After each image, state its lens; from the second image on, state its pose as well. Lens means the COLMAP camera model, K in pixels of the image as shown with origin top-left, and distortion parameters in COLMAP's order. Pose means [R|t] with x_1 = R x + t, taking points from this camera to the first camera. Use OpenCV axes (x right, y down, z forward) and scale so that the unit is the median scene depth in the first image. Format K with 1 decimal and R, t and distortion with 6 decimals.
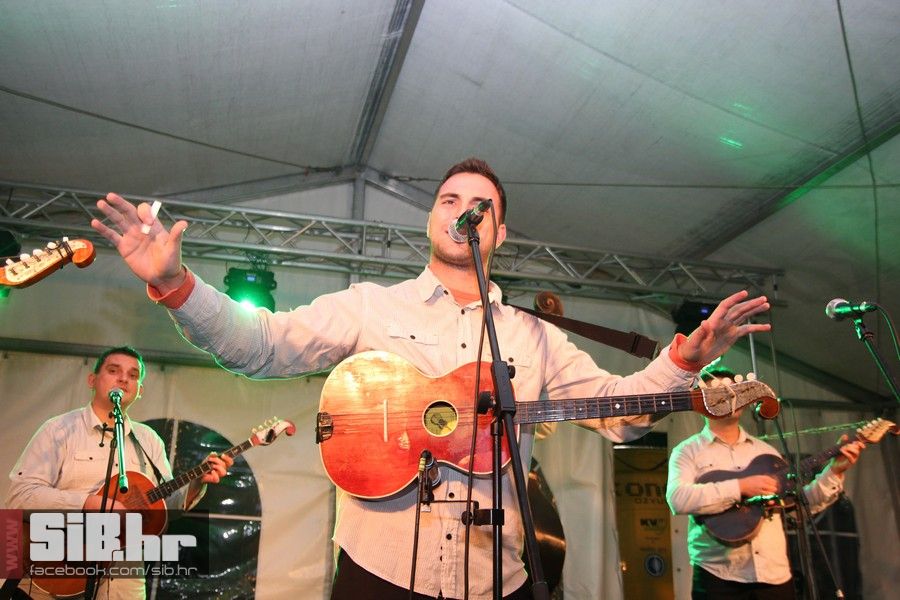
lens RADIAL K [[803.2, 0, 452.0], [0, 803.2, 295.3], [0, 0, 1]] dist [-0.013337, 0.007546]
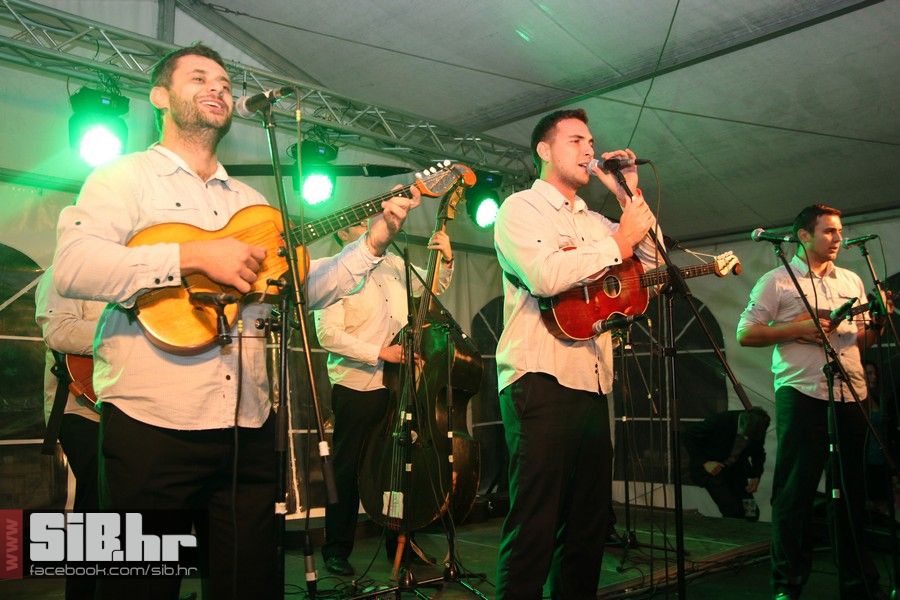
lens RADIAL K [[803.2, 0, 447.8], [0, 803.2, 303.6], [0, 0, 1]] dist [-0.013337, 0.007546]
pose [[0.891515, 0.034634, 0.451664, -0.299833], [-0.136944, 0.971025, 0.195848, -0.027969], [-0.431794, -0.236454, 0.870427, -0.089131]]
